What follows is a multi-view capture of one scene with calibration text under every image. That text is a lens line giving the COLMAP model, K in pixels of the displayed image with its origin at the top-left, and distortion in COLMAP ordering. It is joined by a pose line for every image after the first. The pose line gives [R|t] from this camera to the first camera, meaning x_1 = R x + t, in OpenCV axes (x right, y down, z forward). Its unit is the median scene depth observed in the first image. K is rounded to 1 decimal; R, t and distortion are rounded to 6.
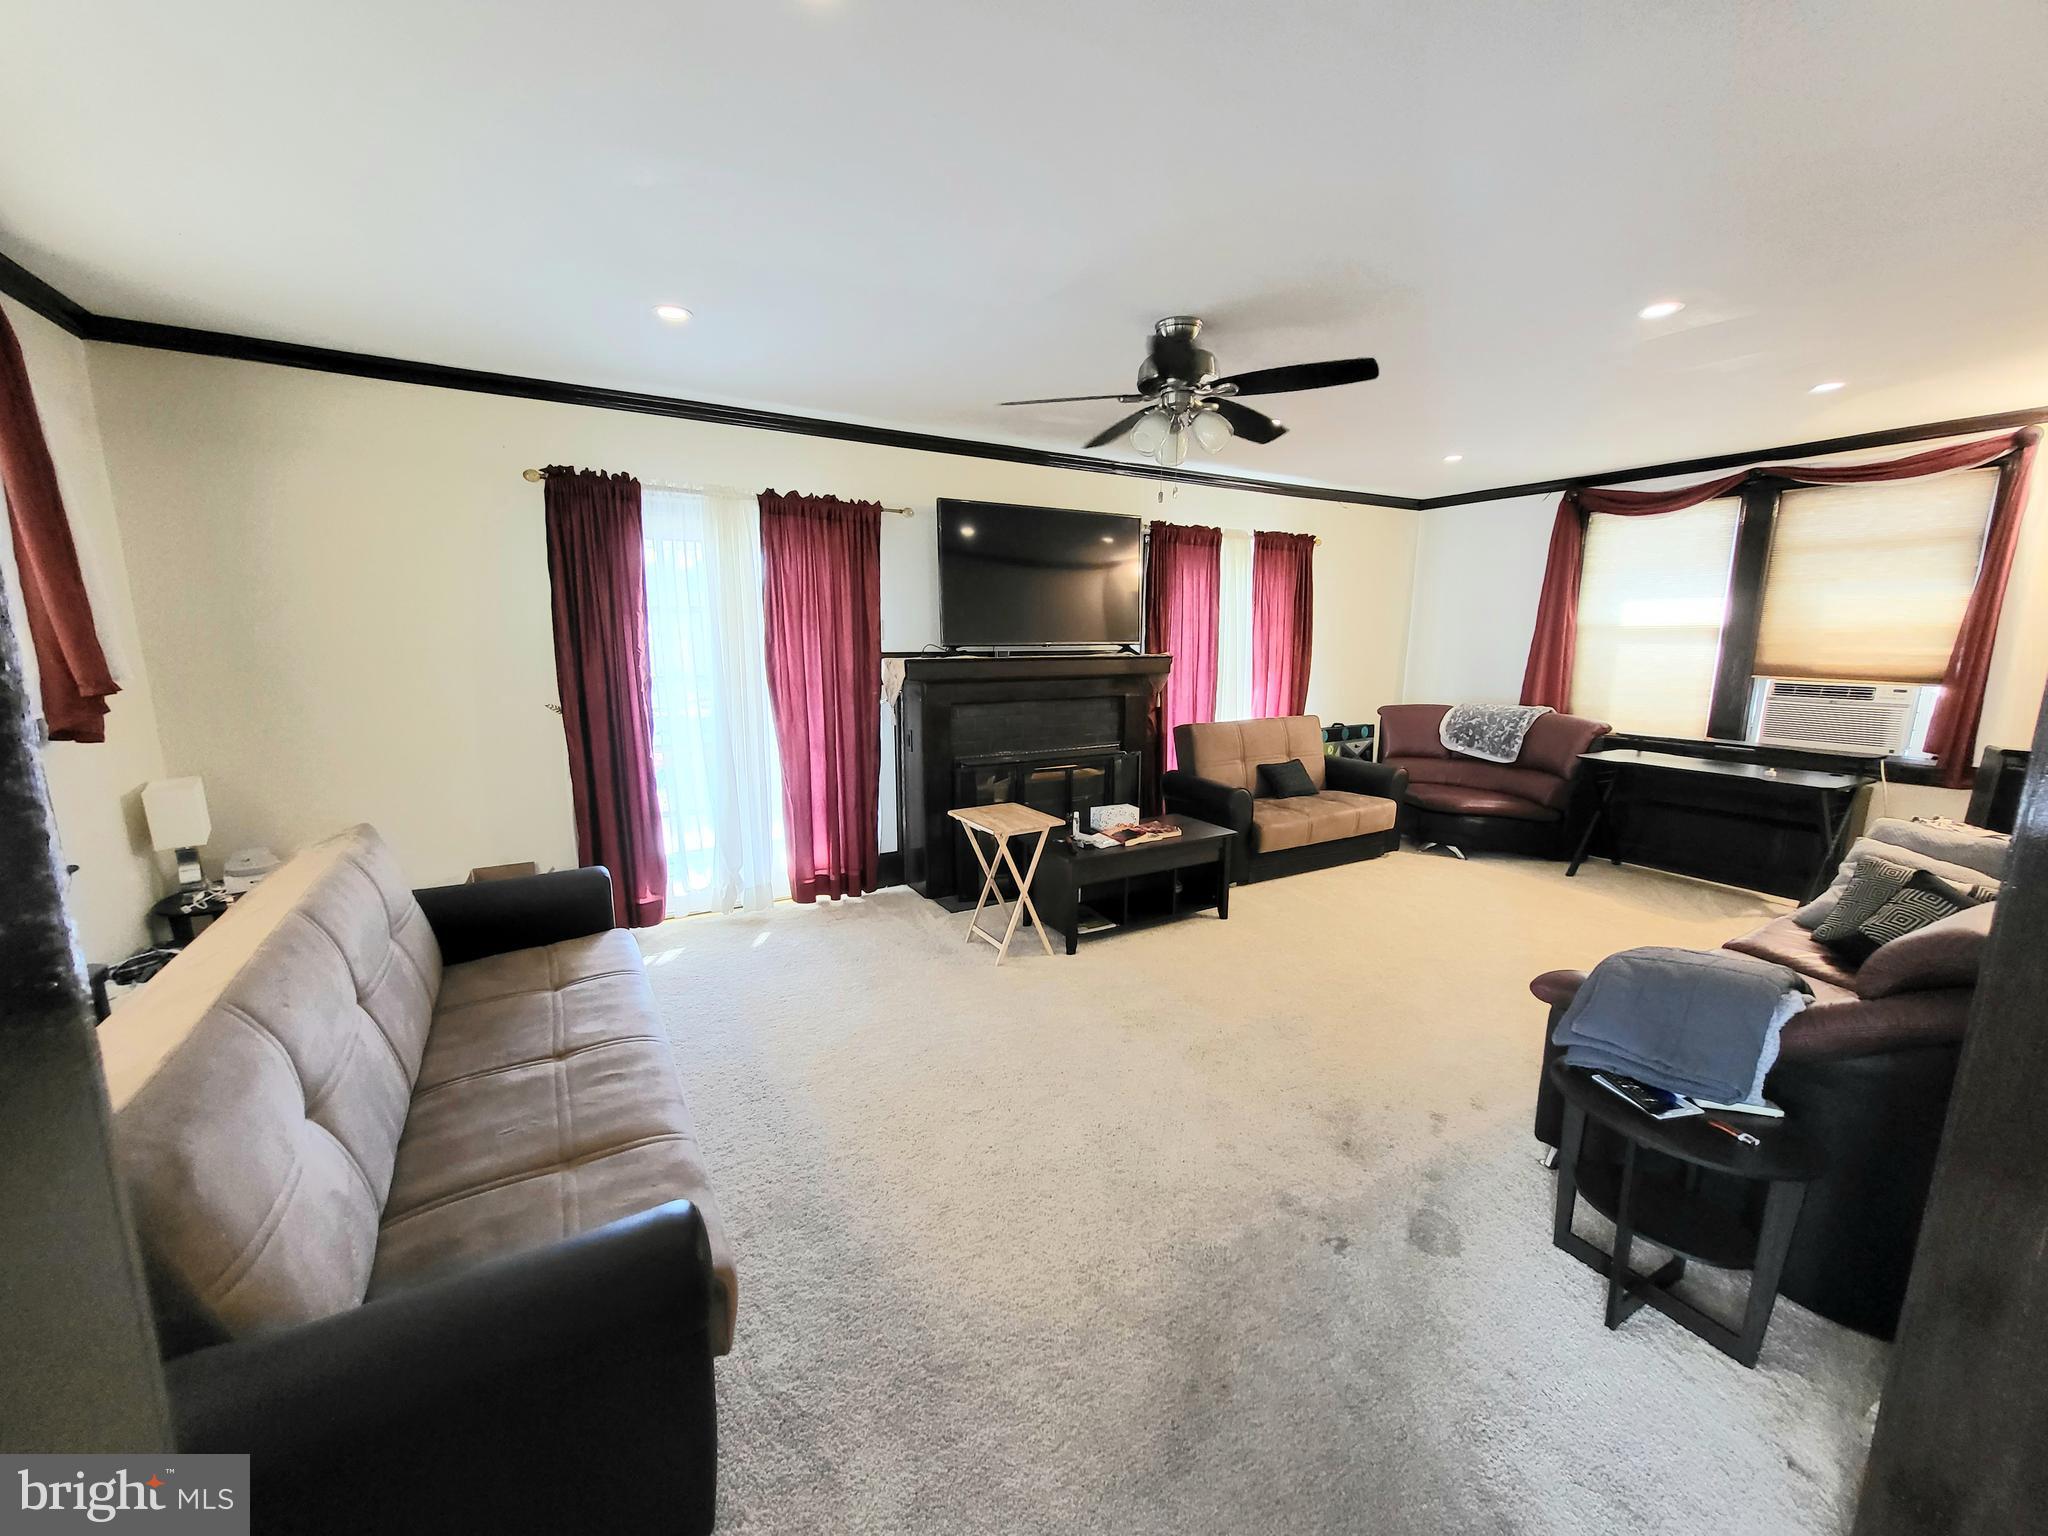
lens RADIAL K [[808.6, 0, 1030.3], [0, 808.6, 775.8], [0, 0, 1]] dist [0.005817, -0.000472]
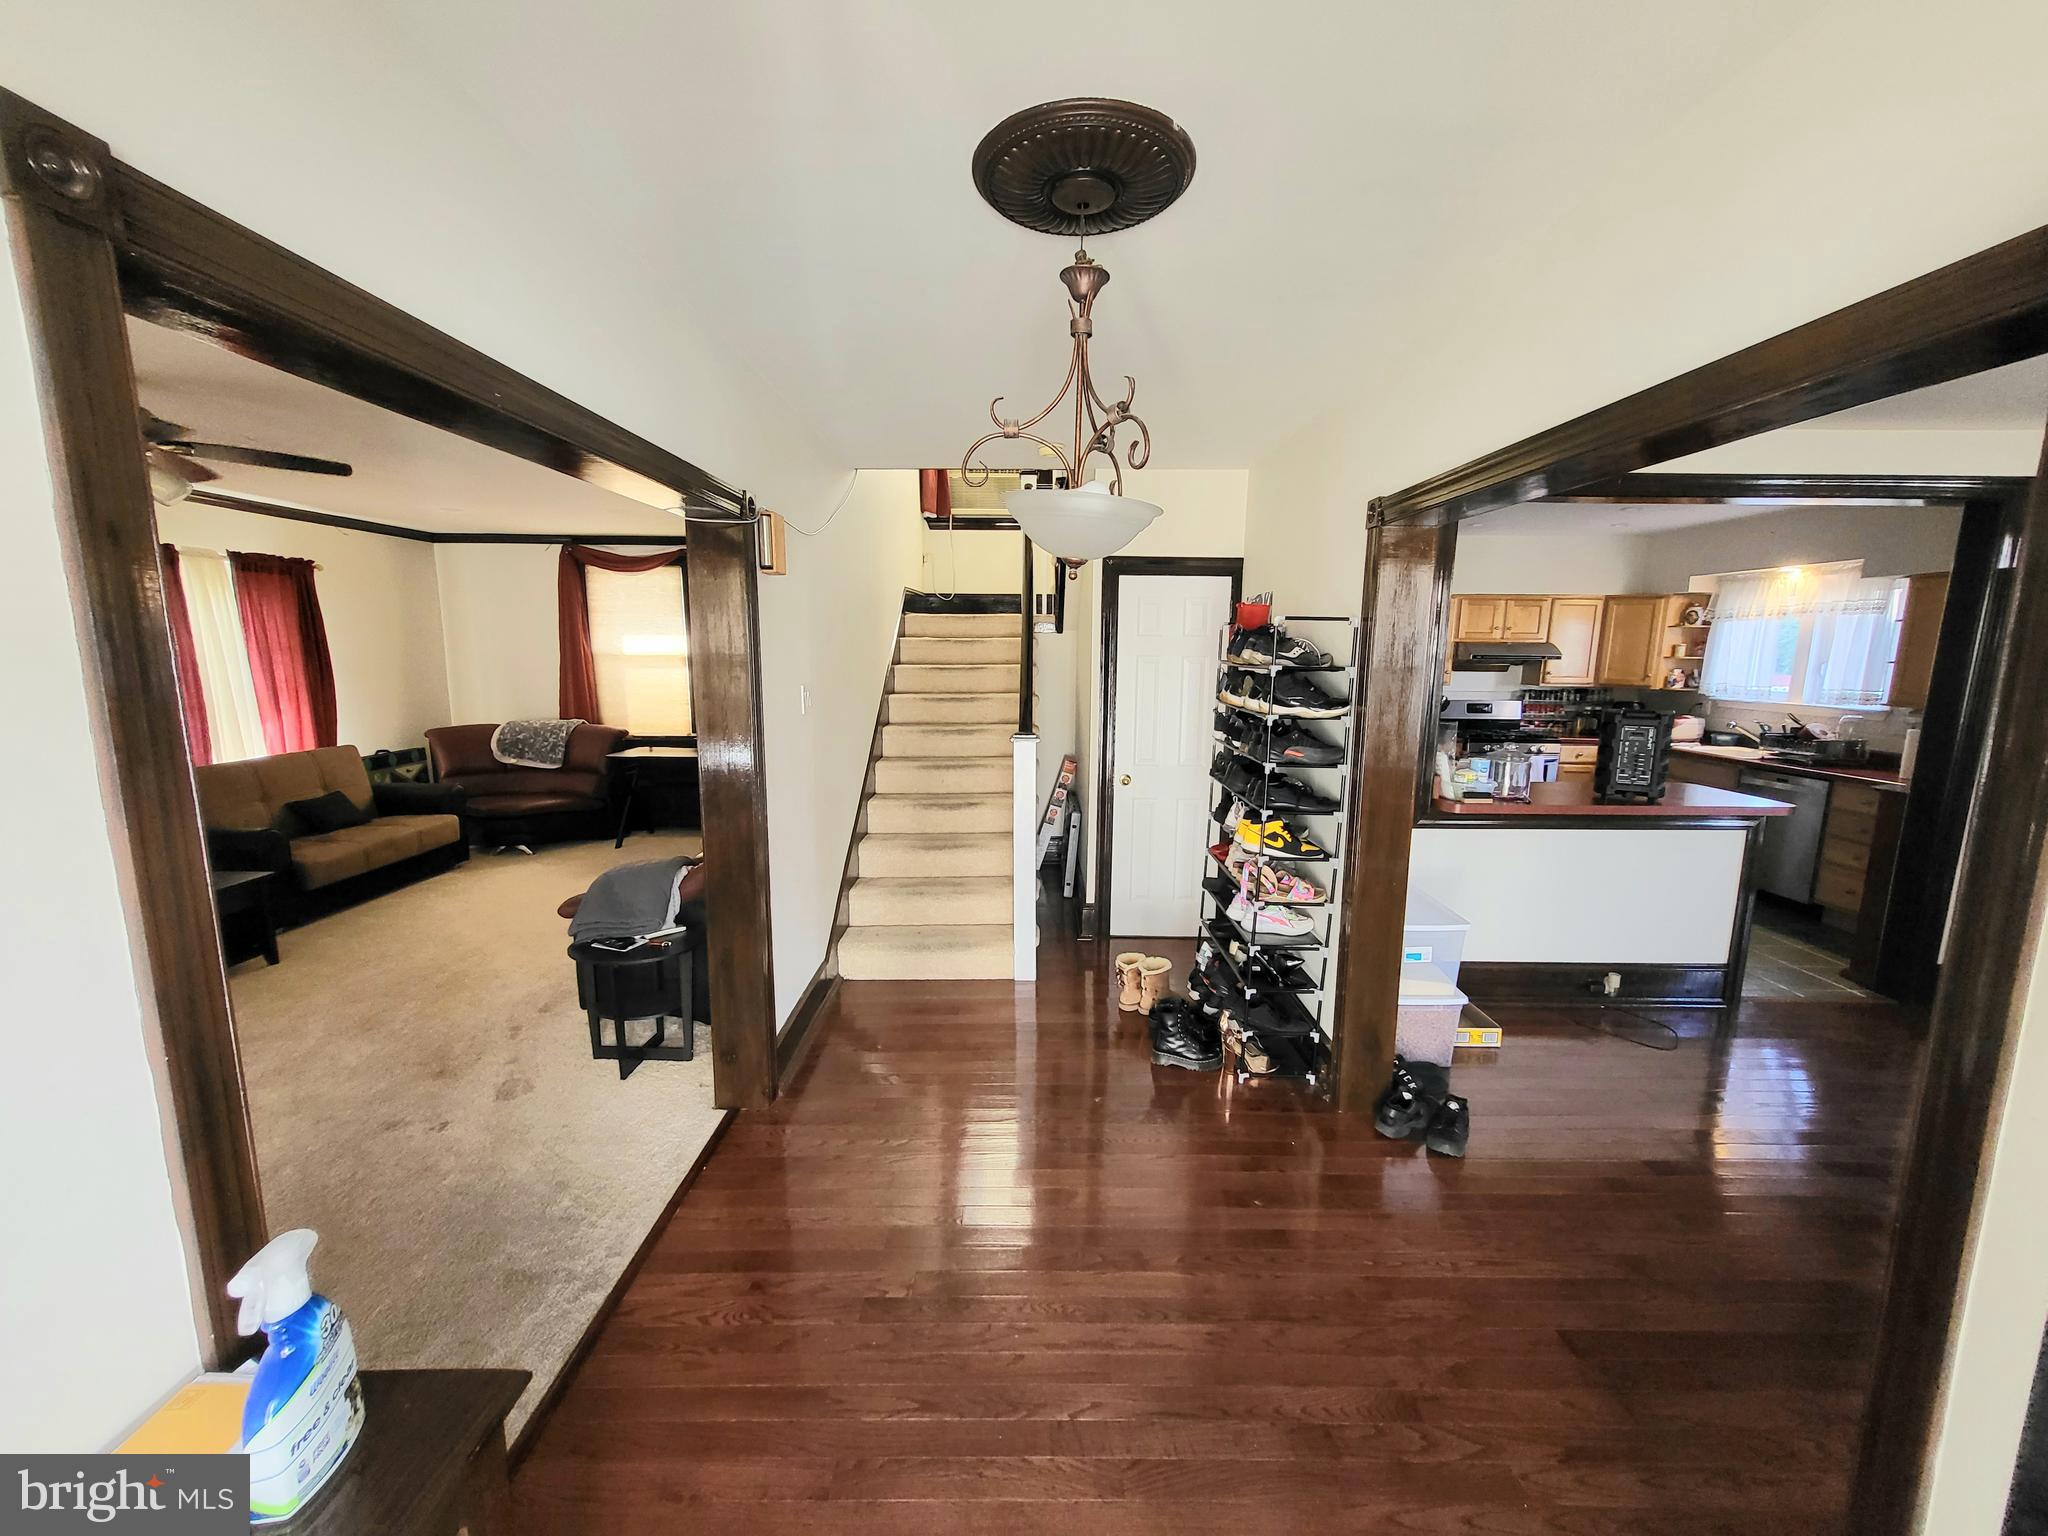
lens RADIAL K [[808.6, 0, 1037.3], [0, 808.6, 775.4], [0, 0, 1]] dist [0.005817, -0.000472]
pose [[0.506978, -0.132544, 0.851707, -0.075257], [0.142241, 0.987425, 0.068996, 0.013662], [-0.850142, 0.086168, 0.519456, -0.233838]]
